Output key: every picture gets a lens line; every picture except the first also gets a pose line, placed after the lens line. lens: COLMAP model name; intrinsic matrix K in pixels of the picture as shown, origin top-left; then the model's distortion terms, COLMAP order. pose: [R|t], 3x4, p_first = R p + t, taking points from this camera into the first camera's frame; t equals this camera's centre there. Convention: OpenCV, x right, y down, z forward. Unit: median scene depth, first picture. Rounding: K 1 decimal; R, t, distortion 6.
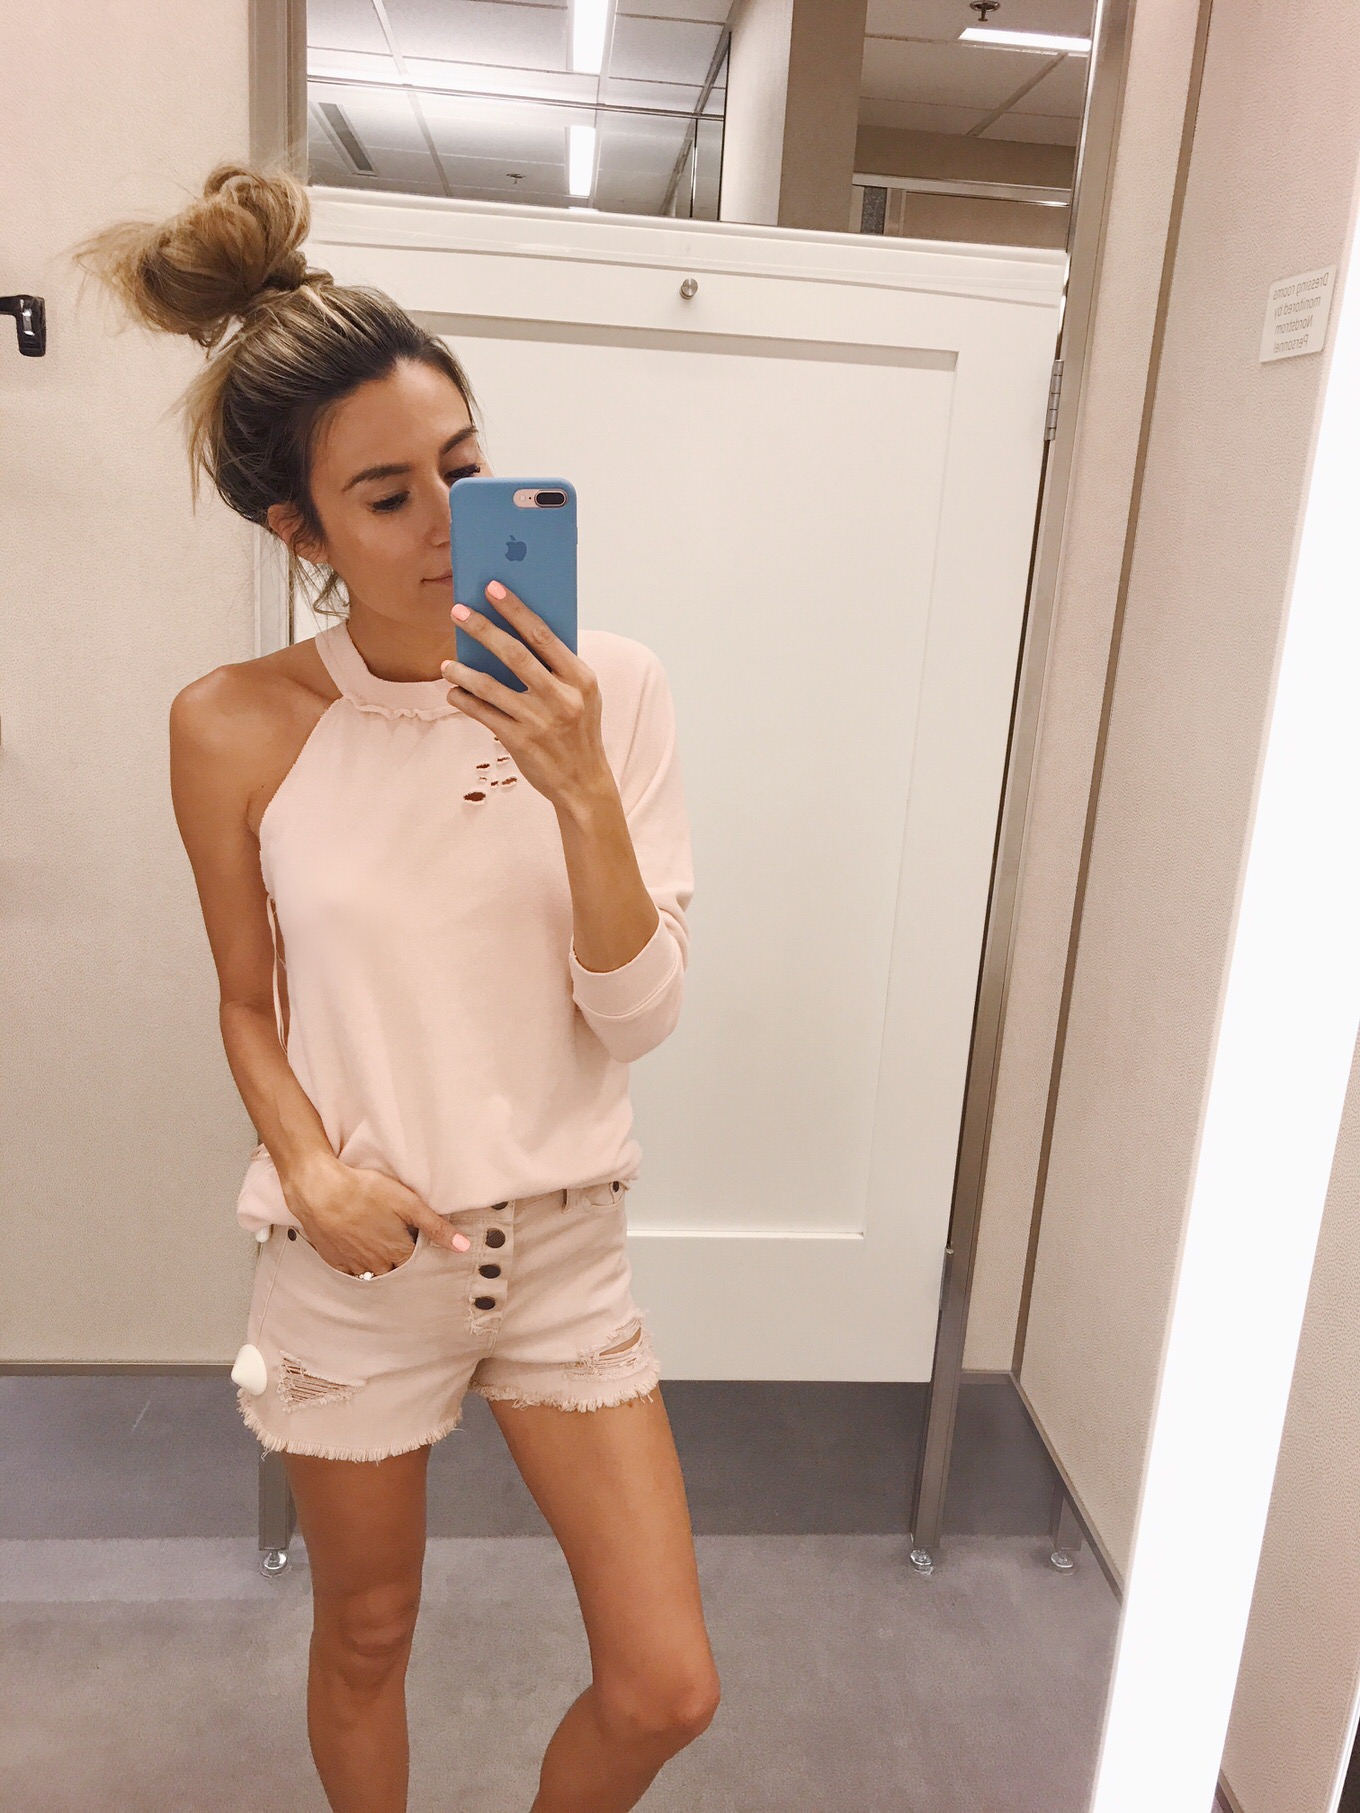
lens RADIAL K [[1463.5, 0, 688.3], [0, 1463.5, 902.2], [0, 0, 1]] dist [-0.000279, 0.025600]
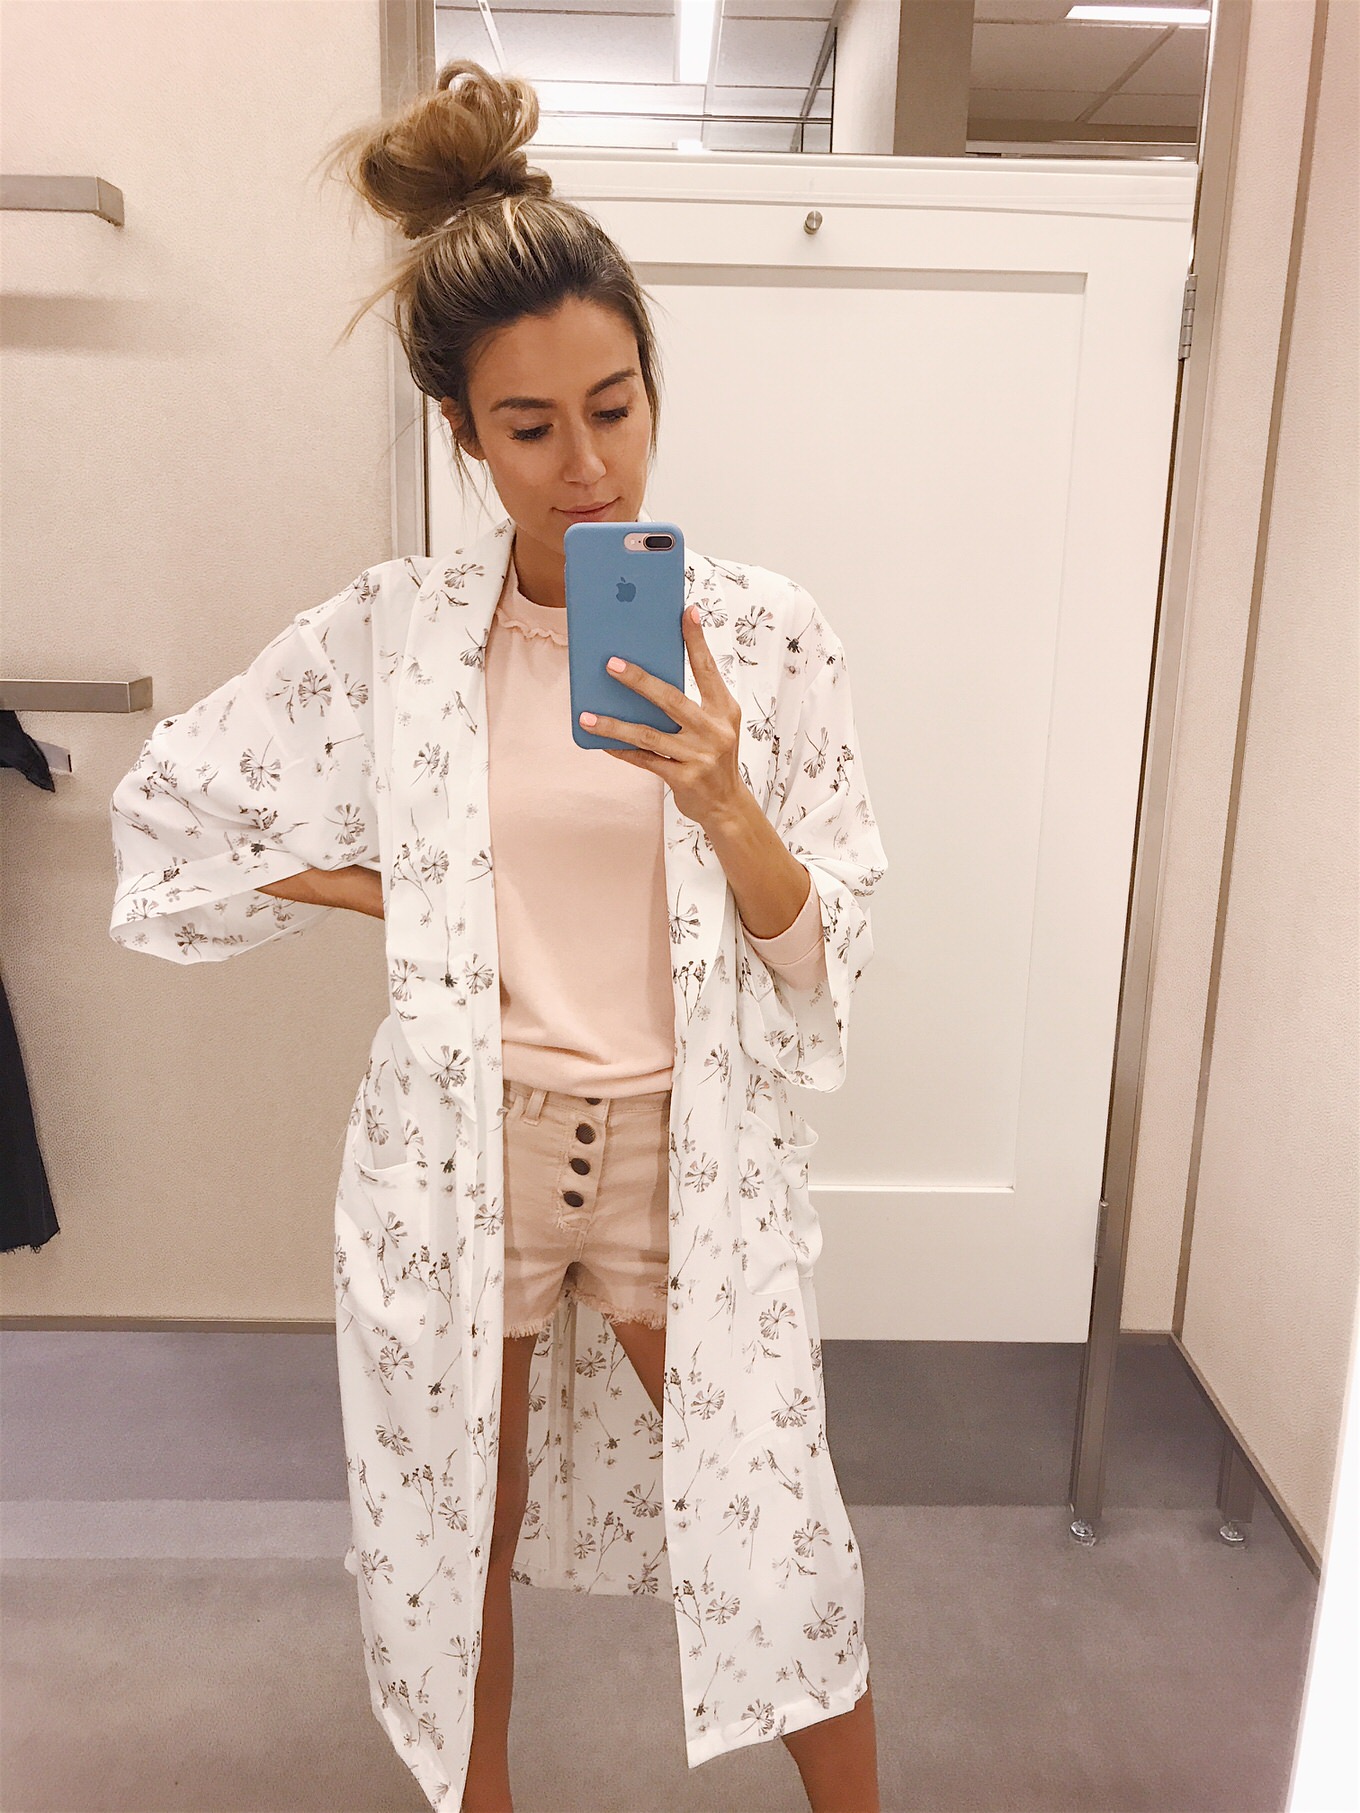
lens RADIAL K [[1463.5, 0, 694.1], [0, 1463.5, 901.4], [0, 0, 1]] dist [-0.000279, 0.025600]
pose [[0.996832, -0.025718, -0.075266, -0.014704], [0.023652, 0.999322, -0.028205, 0.060821], [0.075940, 0.026336, 0.996765, 0.005963]]
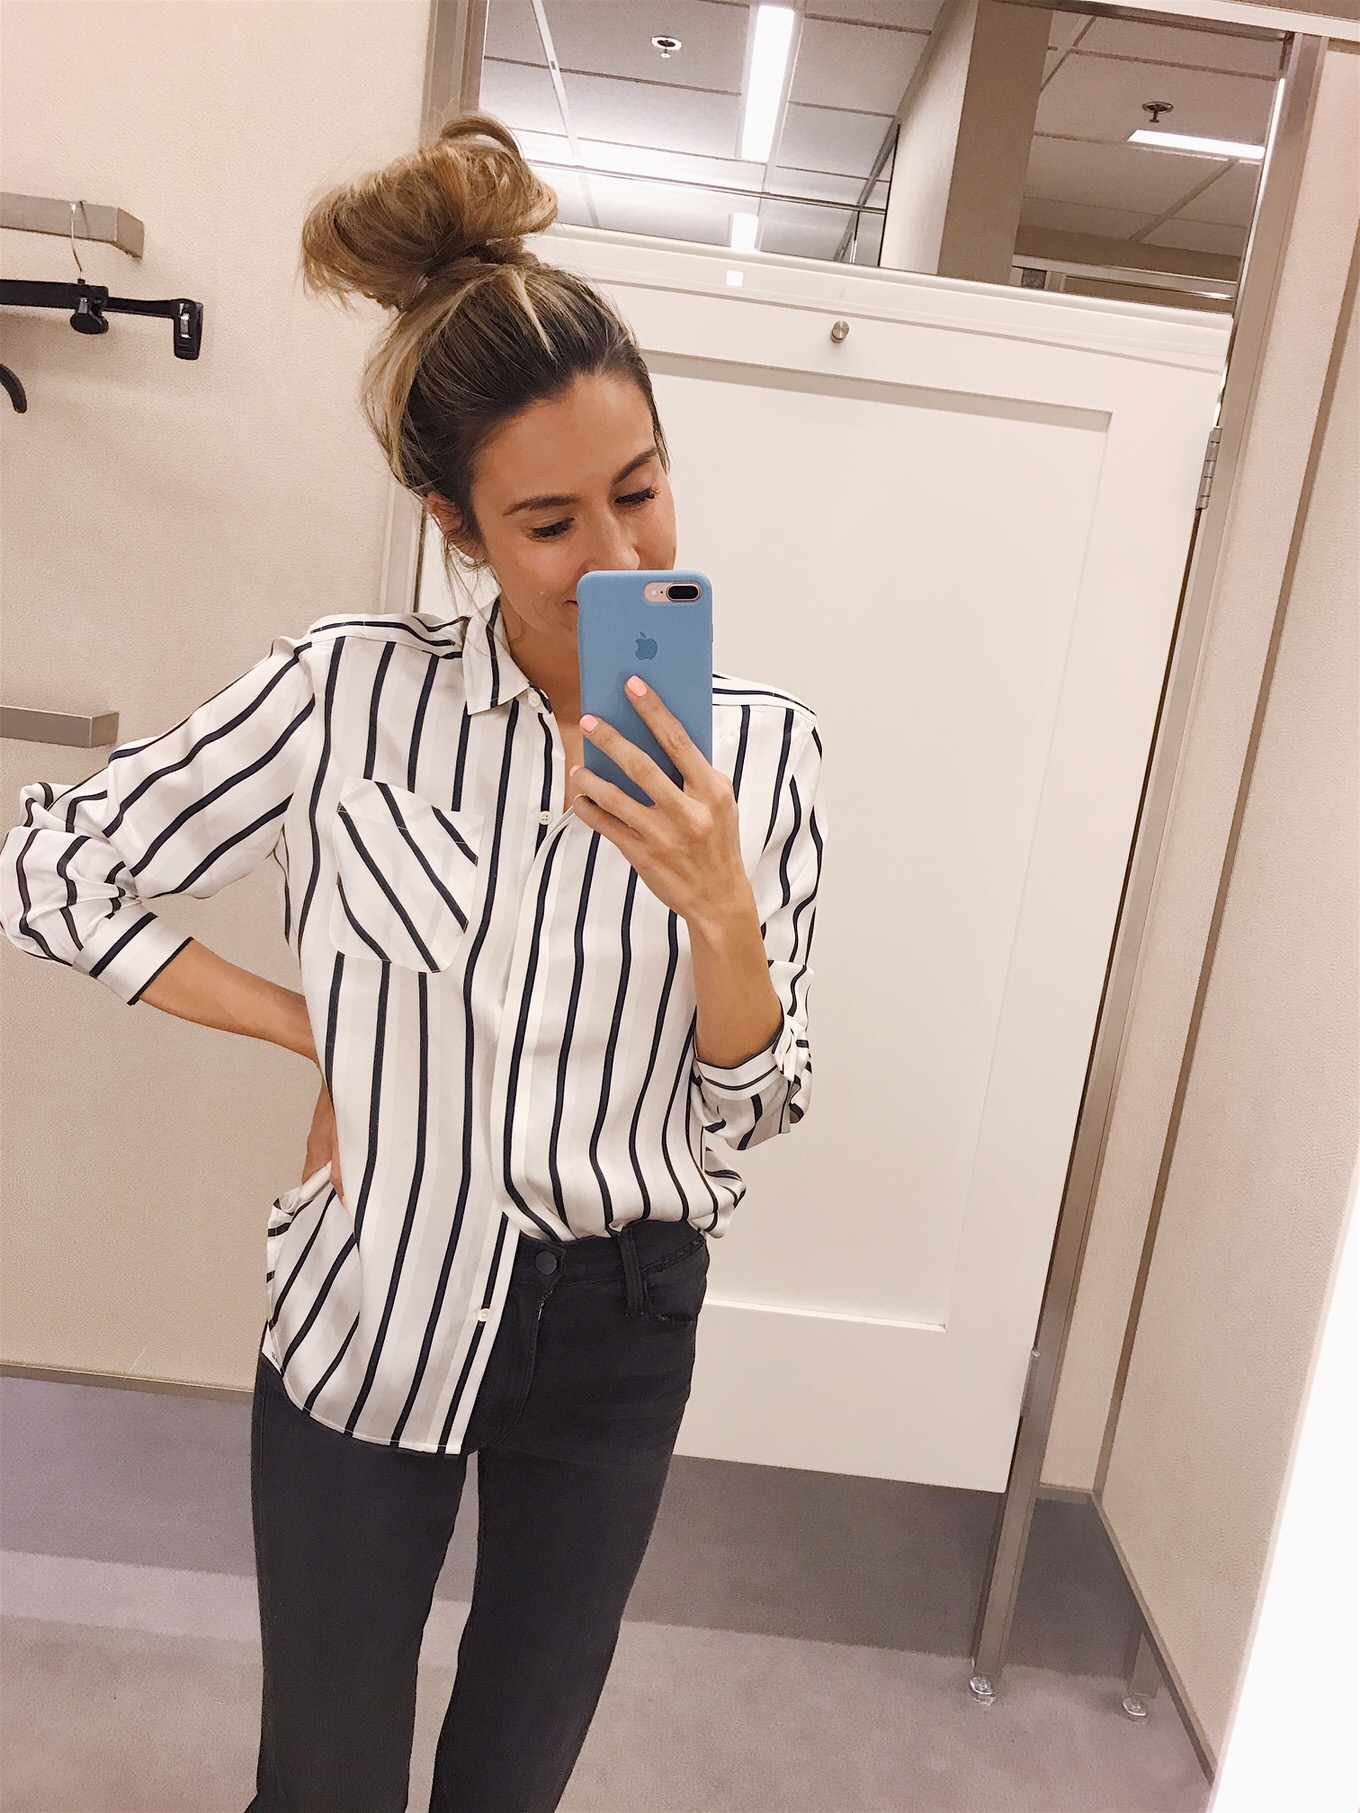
lens RADIAL K [[1463.5, 0, 689.4], [0, 1463.5, 912.6], [0, 0, 1]] dist [-0.000279, 0.025600]
pose [[0.994197, 0.080390, -0.071486, 0.001436], [-0.084379, 0.994933, -0.054660, 0.027265], [0.066729, 0.060374, 0.995943, 0.030487]]
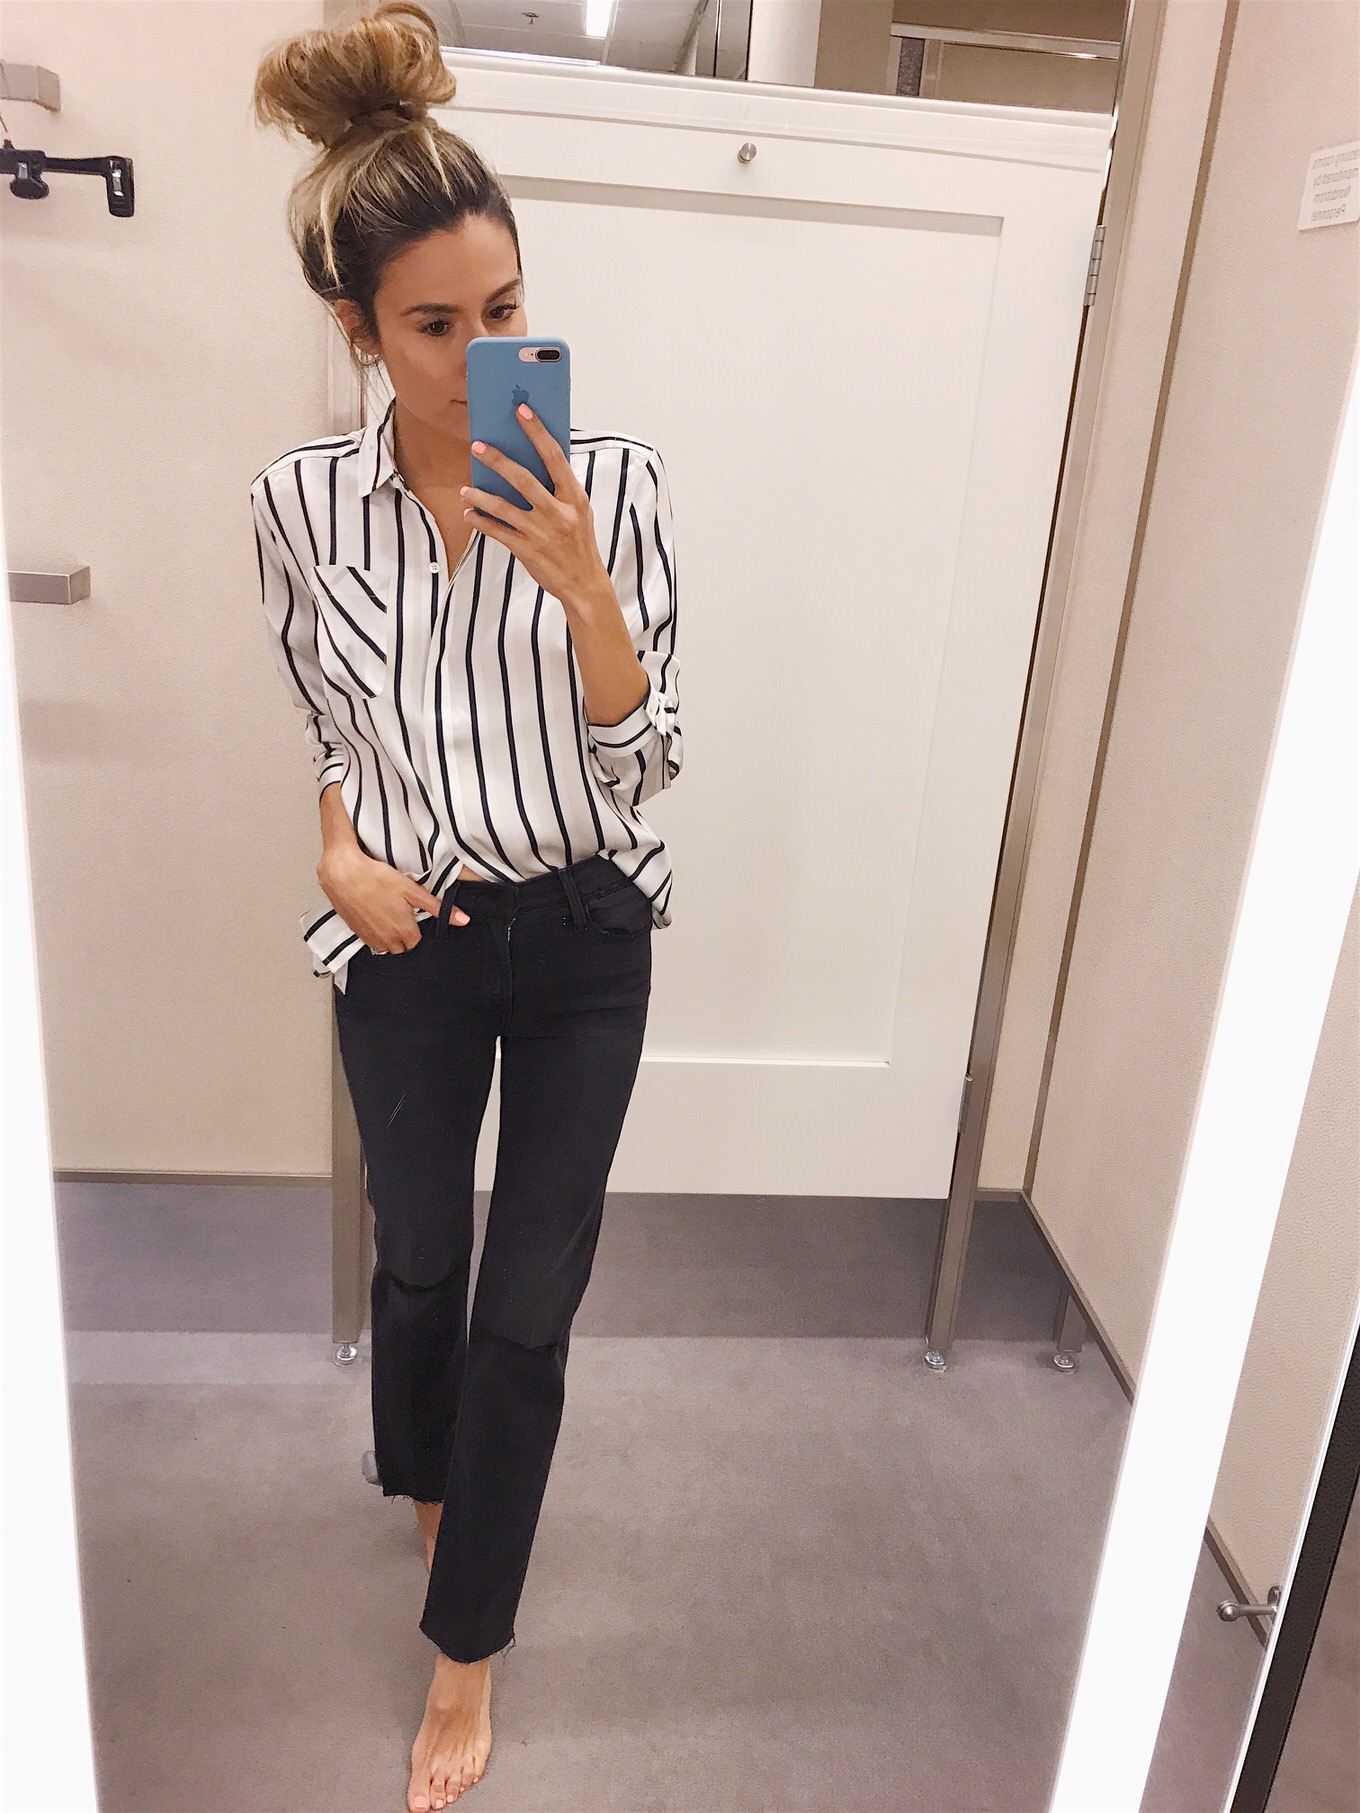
lens RADIAL K [[1463.5, 0, 681.7], [0, 1463.5, 895.0], [0, 0, 1]] dist [-0.000279, 0.025600]
pose [[0.999967, 0.007738, -0.002295, -0.033357], [-0.007517, 0.996419, 0.084222, 0.014654], [0.002938, -0.084202, 0.996444, -0.065525]]
